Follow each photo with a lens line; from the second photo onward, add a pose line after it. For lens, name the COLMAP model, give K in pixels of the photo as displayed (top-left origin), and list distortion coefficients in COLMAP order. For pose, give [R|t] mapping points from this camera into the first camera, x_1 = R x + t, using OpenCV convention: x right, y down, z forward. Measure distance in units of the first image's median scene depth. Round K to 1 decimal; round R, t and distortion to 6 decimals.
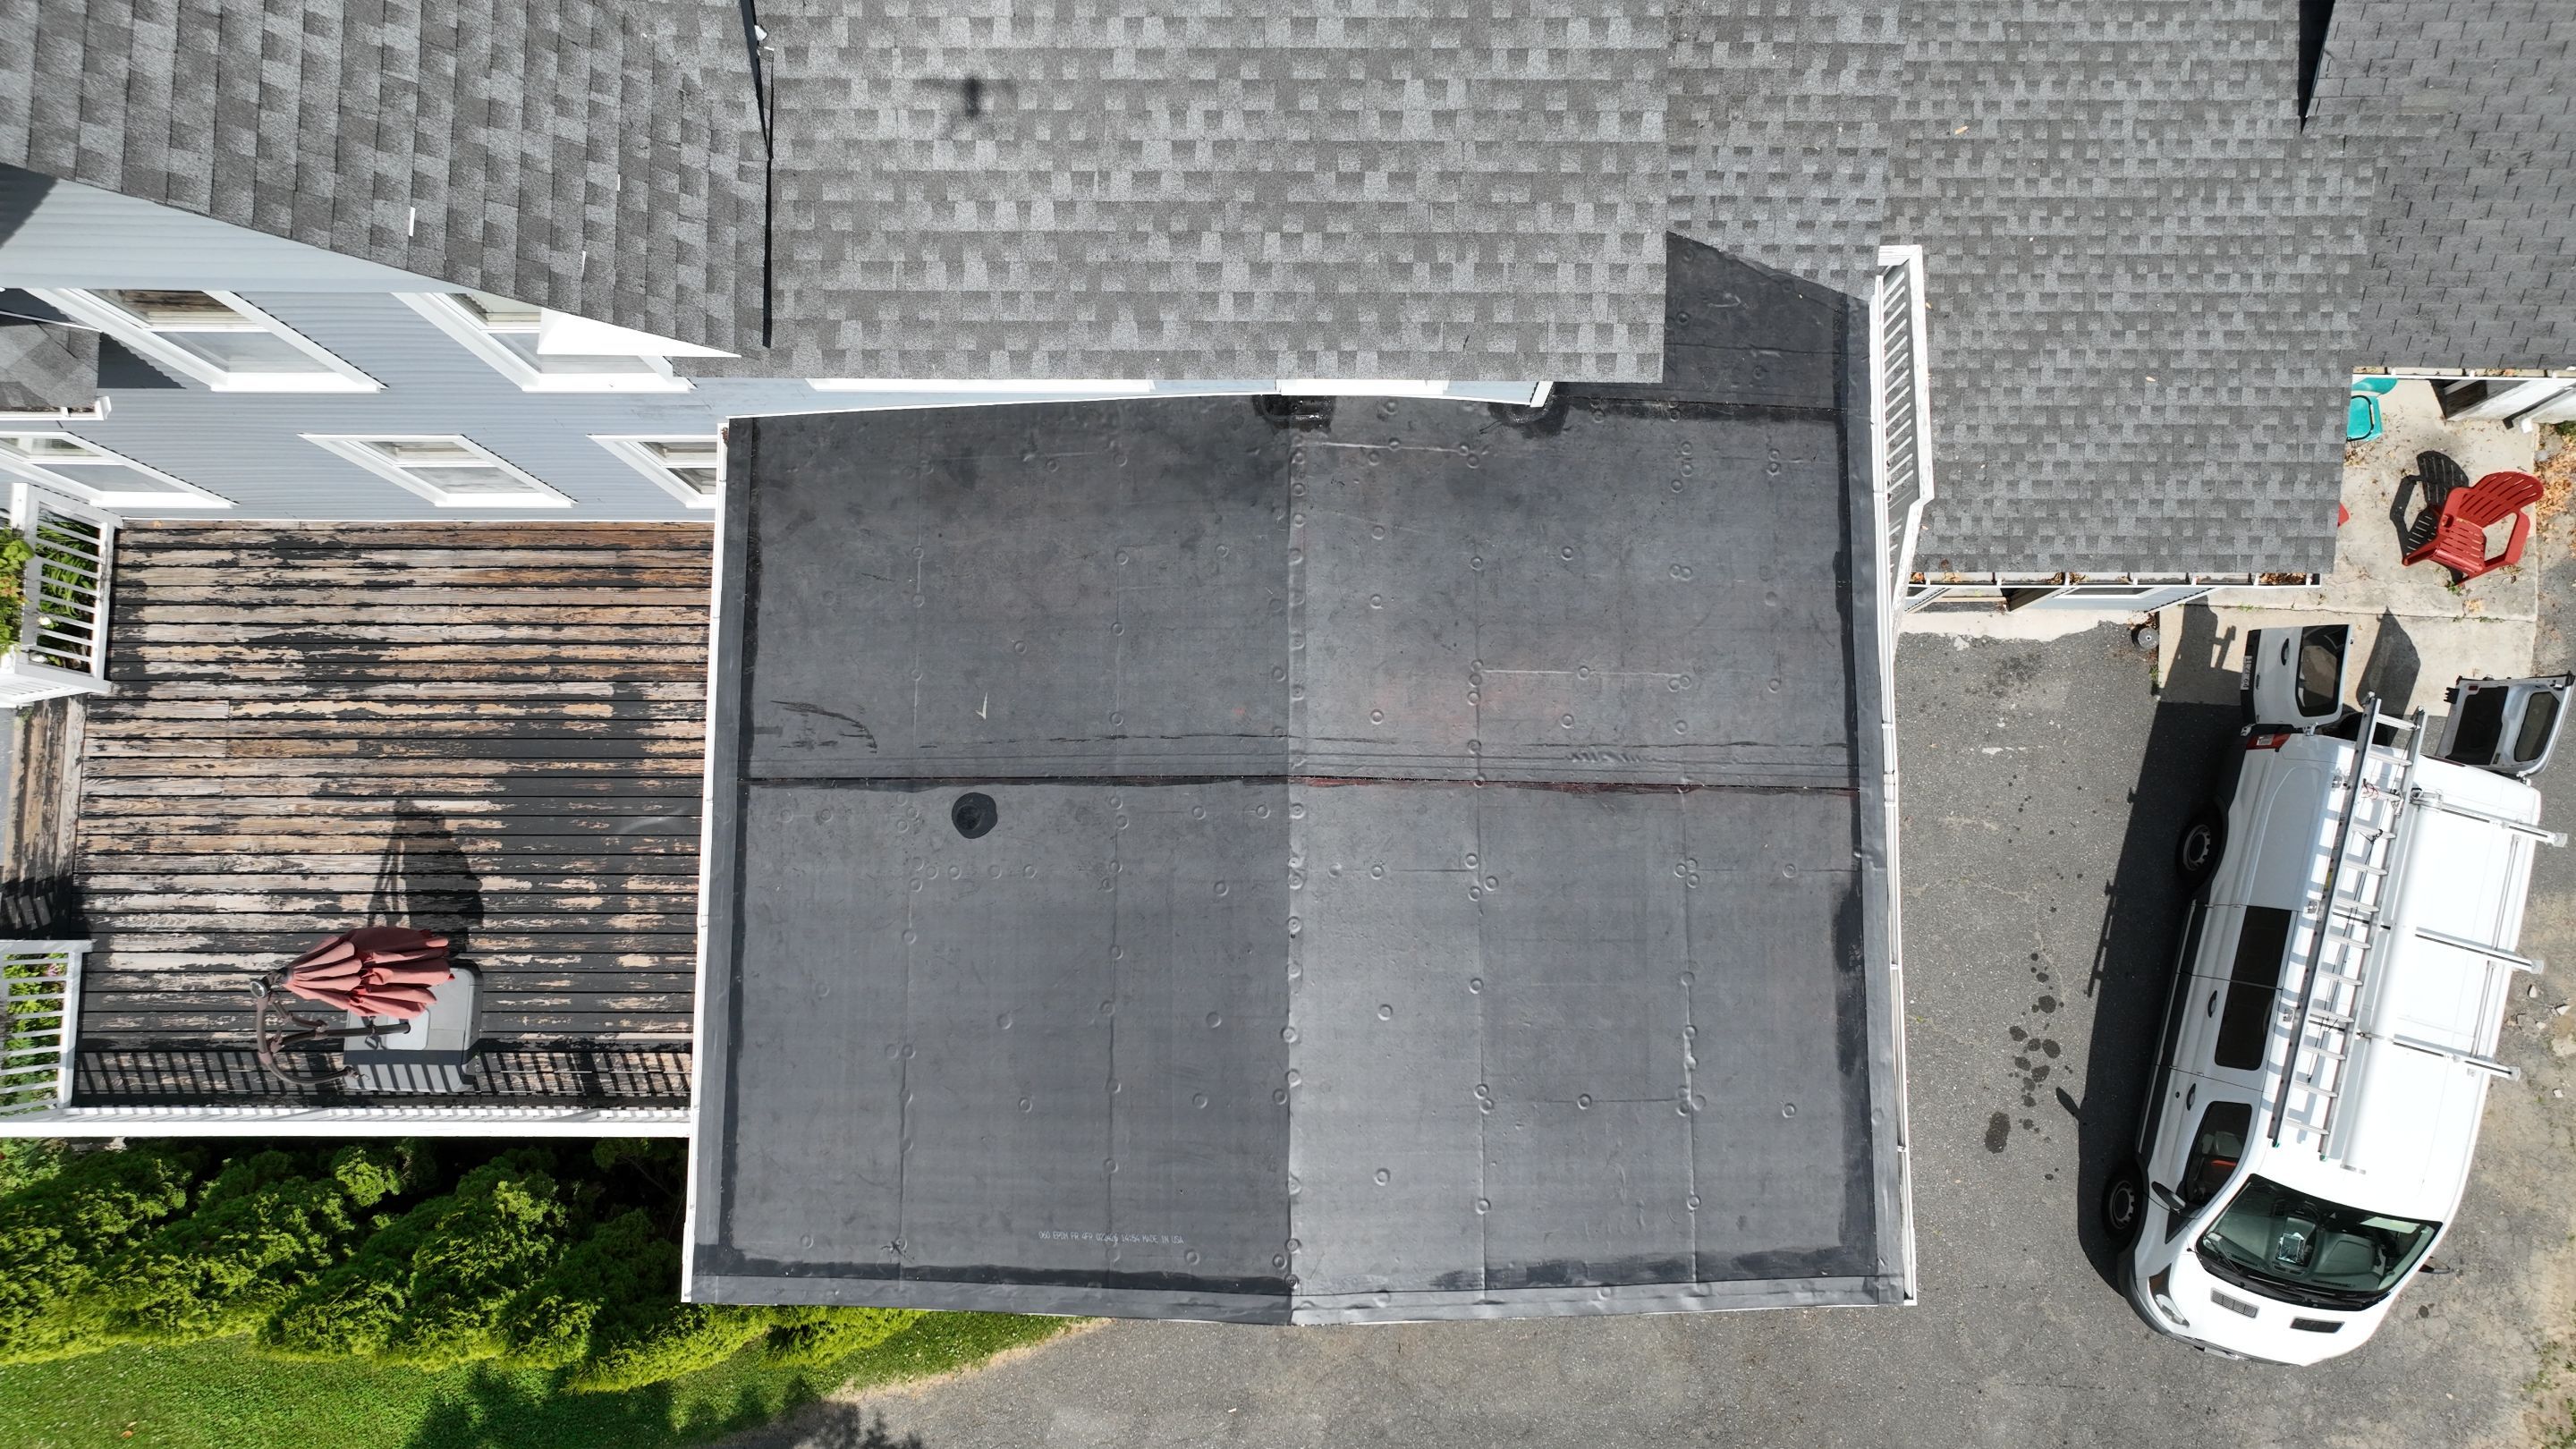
lens RADIAL K [[1815.8, 0, 1288.6], [0, 1815.8, 720.5], [0, 0, 1]] dist [-0.015491, 0.031031]
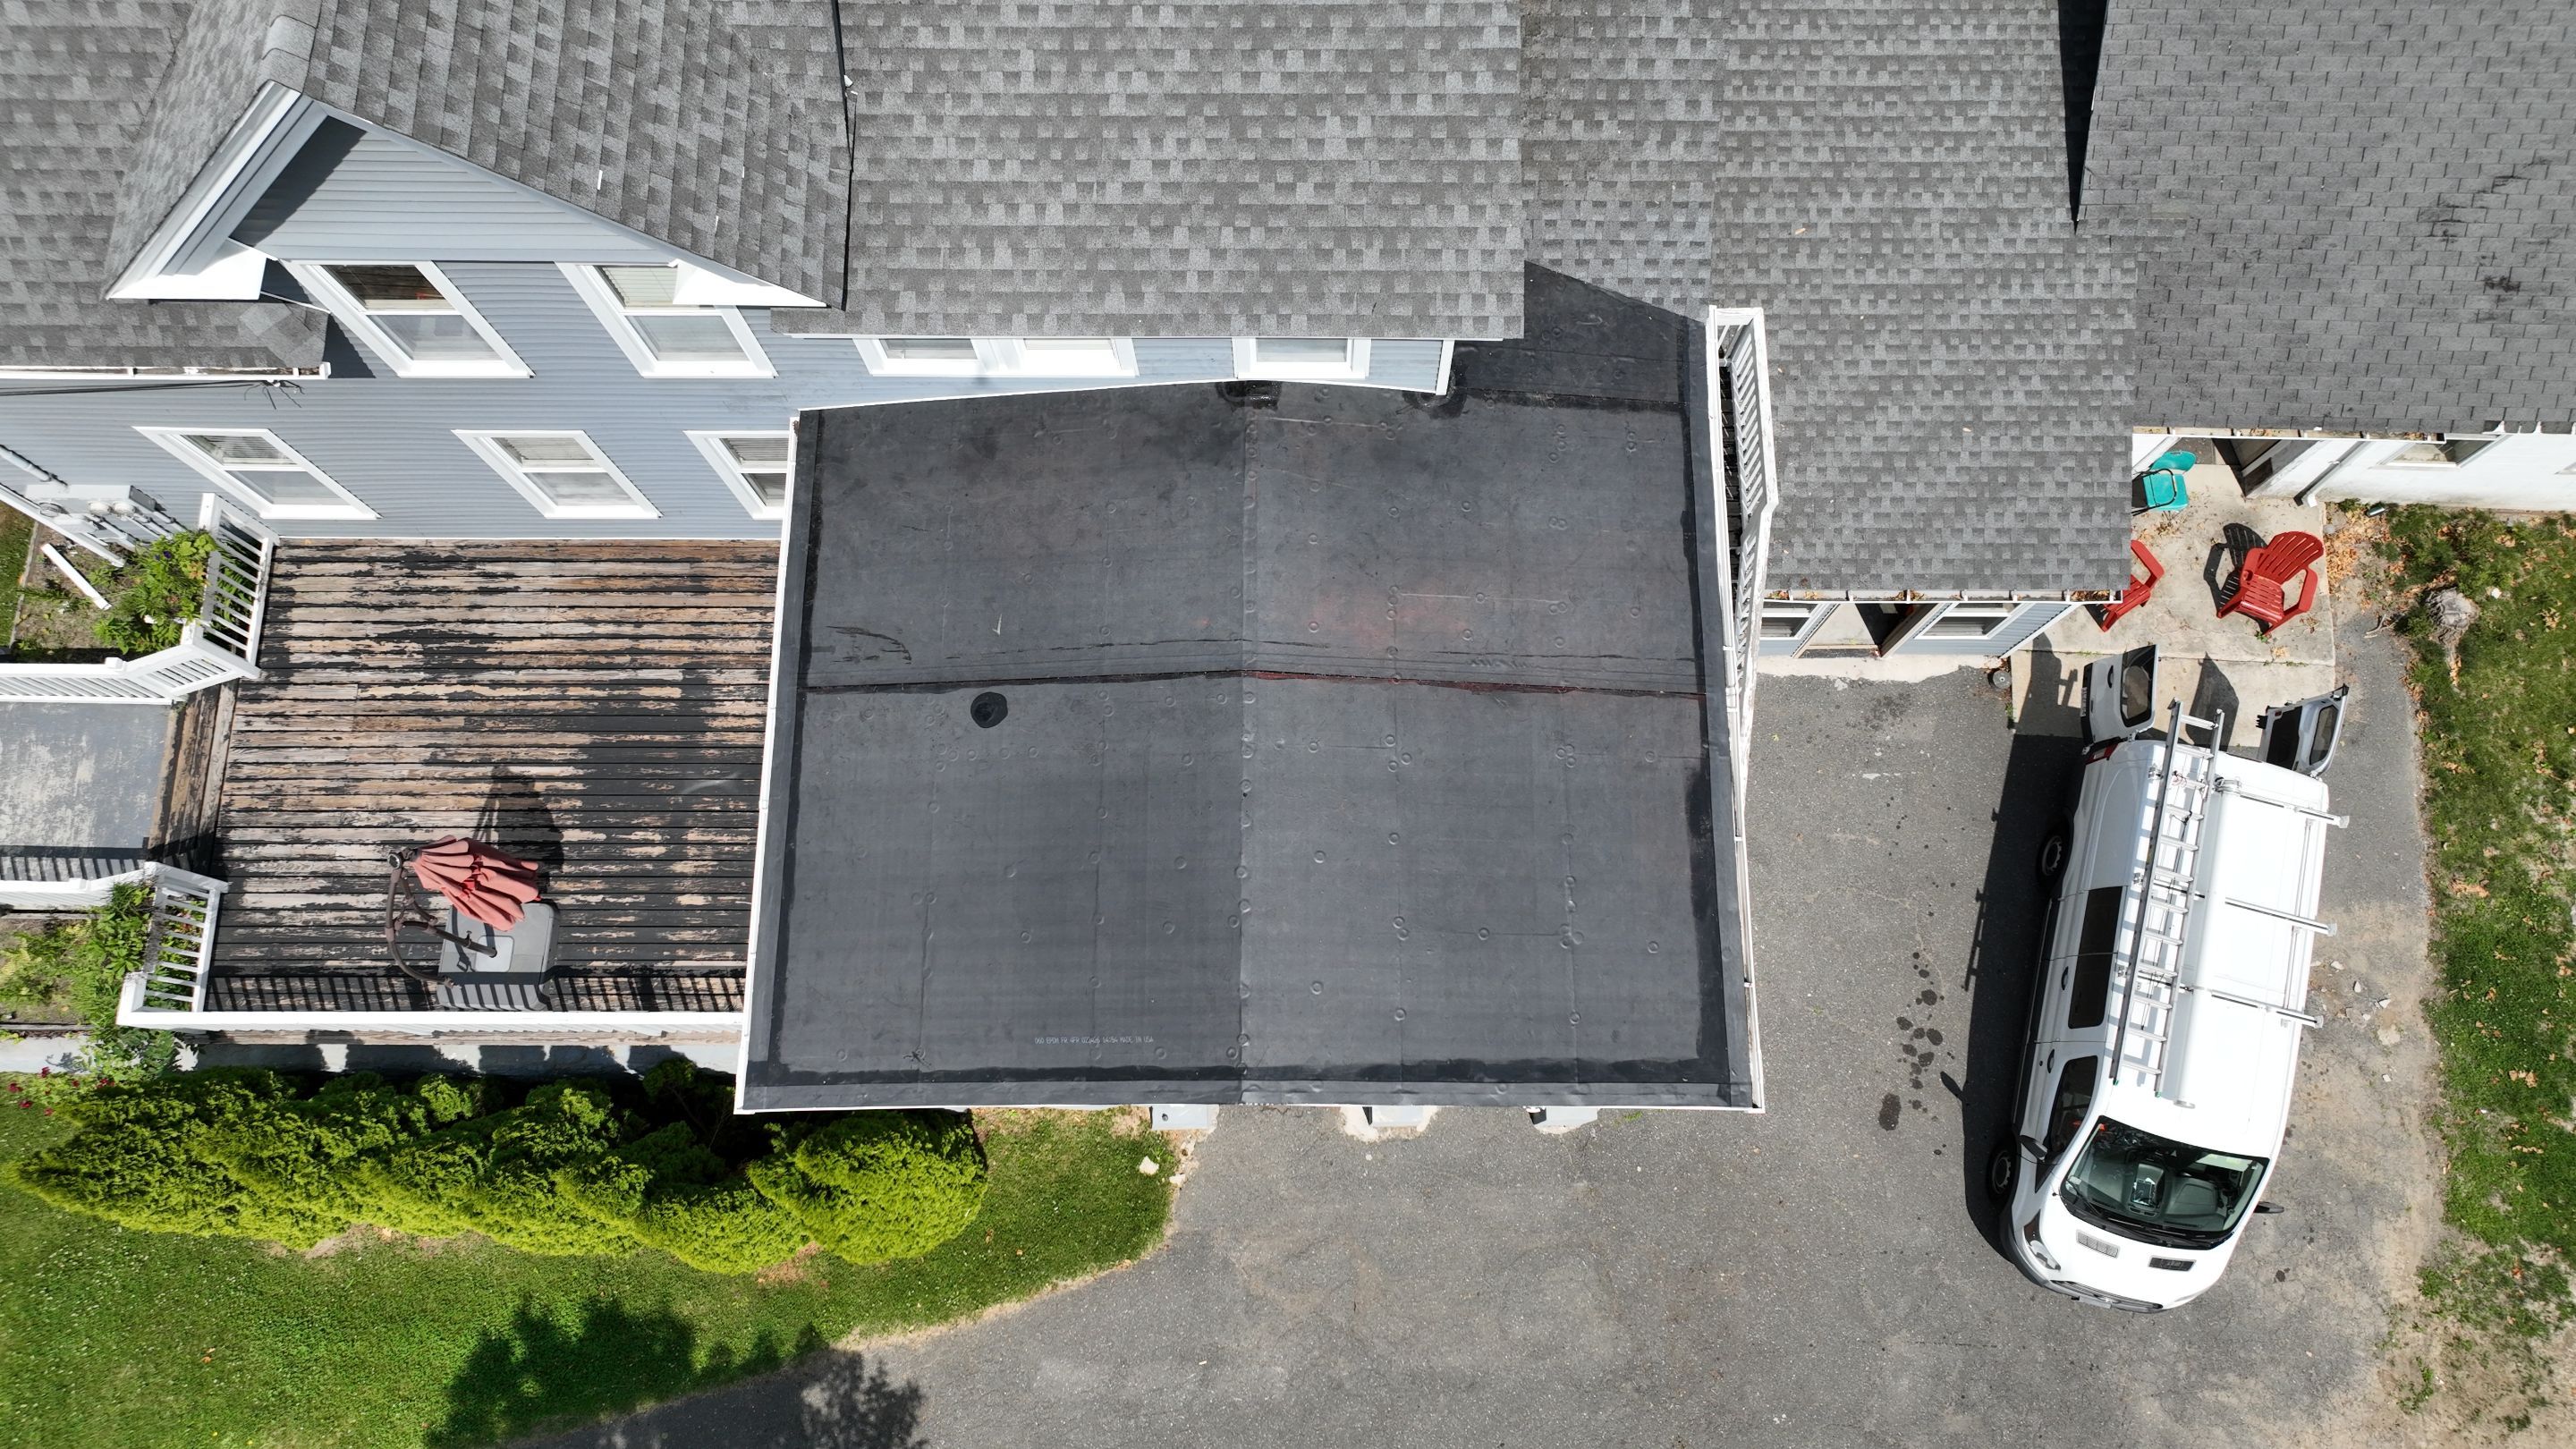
lens RADIAL K [[1815.8, 0, 1289.0], [0, 1815.8, 720.7], [0, 0, 1]] dist [-0.015491, 0.031031]
pose [[0.999997, 0.000788, 0.002380, 0.022597], [-0.000440, 0.989736, -0.142904, 0.188493], [-0.002469, 0.142903, 0.989734, -0.178178]]
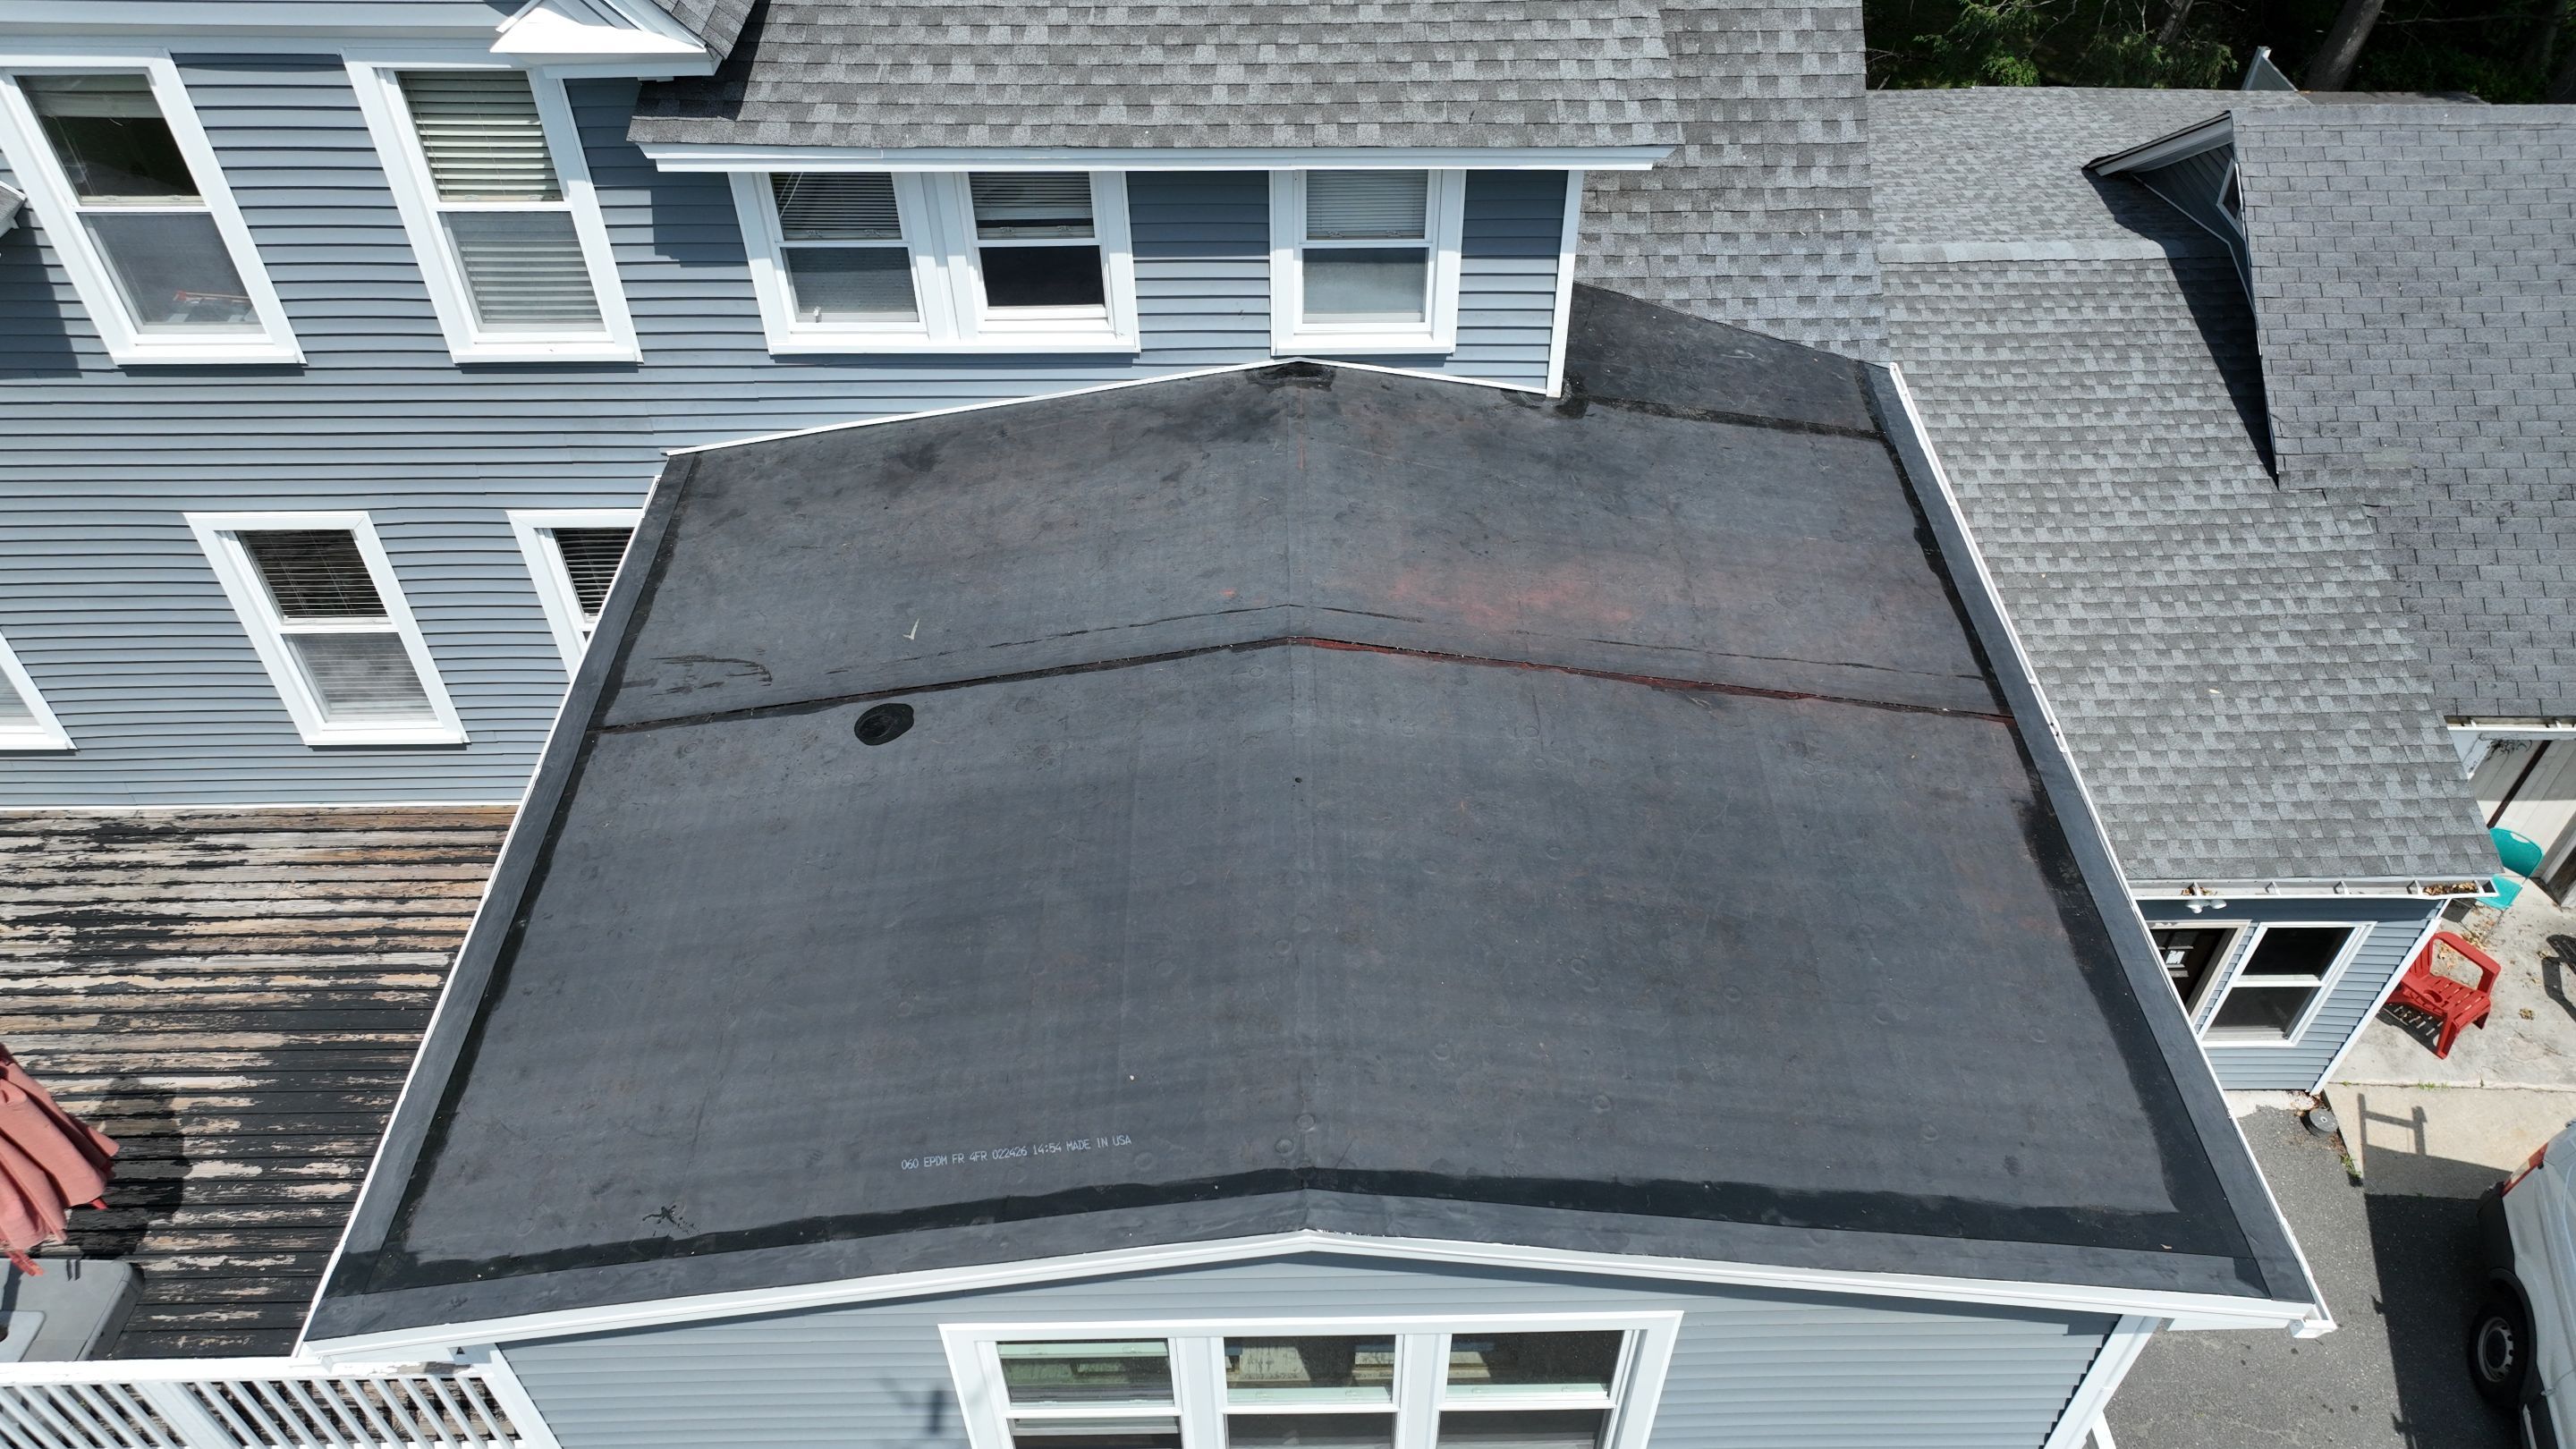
lens RADIAL K [[1815.8, 0, 1289.8], [0, 1815.8, 717.0], [0, 0, 1]] dist [-0.015491, 0.031031]
pose [[0.999911, -0.006531, 0.011612, -0.007279], [0.012460, 0.766897, -0.641649, 0.437535], [-0.004714, 0.641736, 0.766911, 0.322352]]
